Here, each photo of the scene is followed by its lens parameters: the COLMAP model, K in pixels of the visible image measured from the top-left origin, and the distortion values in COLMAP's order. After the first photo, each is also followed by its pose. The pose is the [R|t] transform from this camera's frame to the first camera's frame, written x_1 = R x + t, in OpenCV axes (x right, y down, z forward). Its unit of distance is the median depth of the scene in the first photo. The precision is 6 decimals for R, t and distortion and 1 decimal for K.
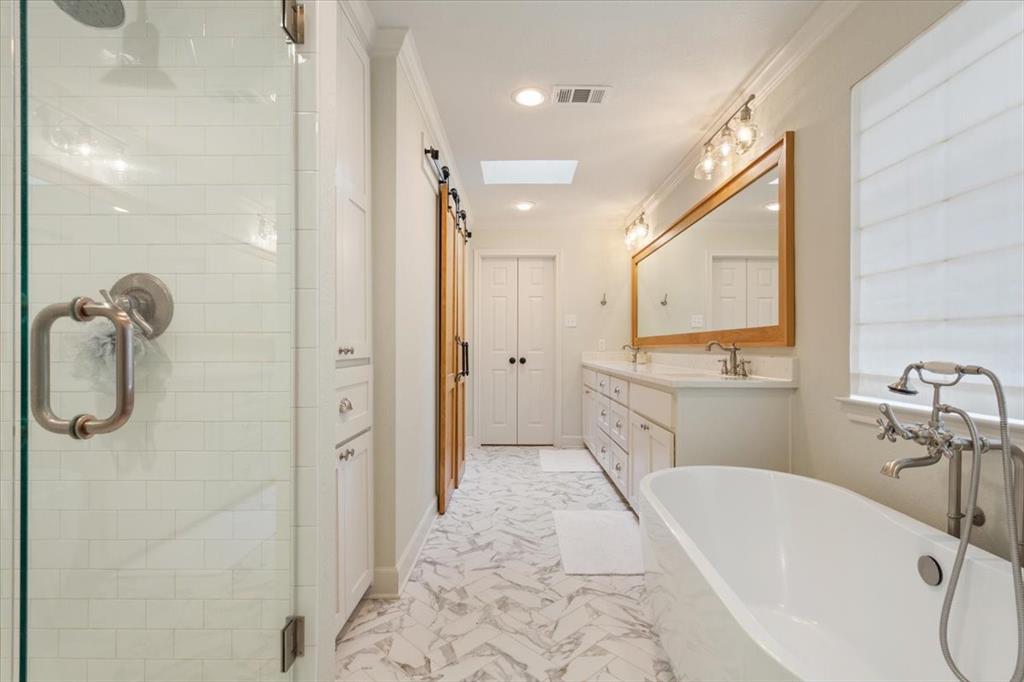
lens RADIAL K [[496.7, 0, 506.0], [0, 496.7, 351.4], [0, 0, 1]] dist [0.002188, 0.000737]
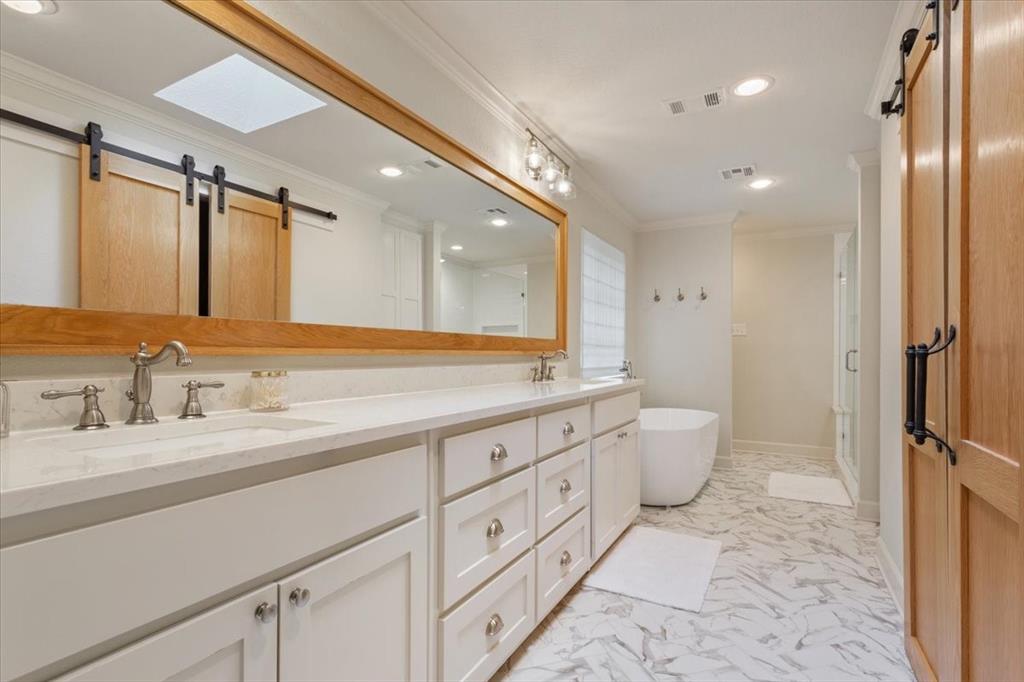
lens RADIAL K [[496.7, 0, 506.0], [0, 496.7, 351.4], [0, 0, 1]] dist [0.002188, 0.000737]
pose [[-0.882585, -0.003442, 0.470140, 0.014611], [-0.001751, 0.999990, 0.004034, -0.021627], [-0.470149, 0.002737, -0.882583, 2.097081]]
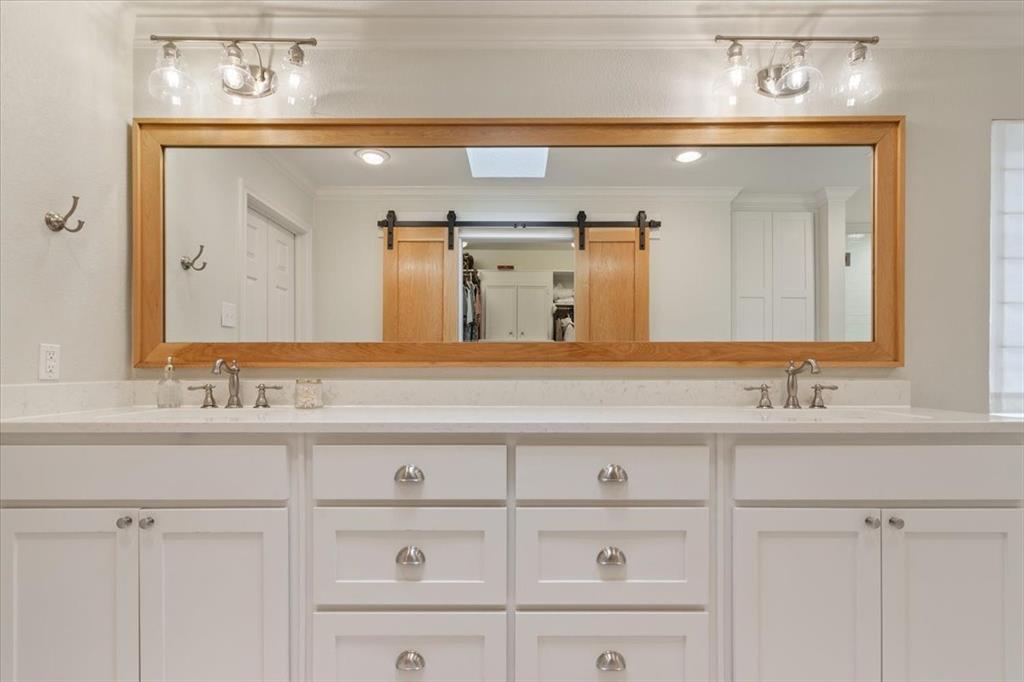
lens RADIAL K [[501.4, 0, 513.6], [0, 501.4, 370.7], [0, 0, 1]] dist [0.005253, 0.000977]
pose [[-0.017683, 0.008054, 0.999811, -0.248766], [0.008318, 0.999934, -0.007907, -0.002032], [-0.999809, 0.008177, -0.017749, 1.457445]]
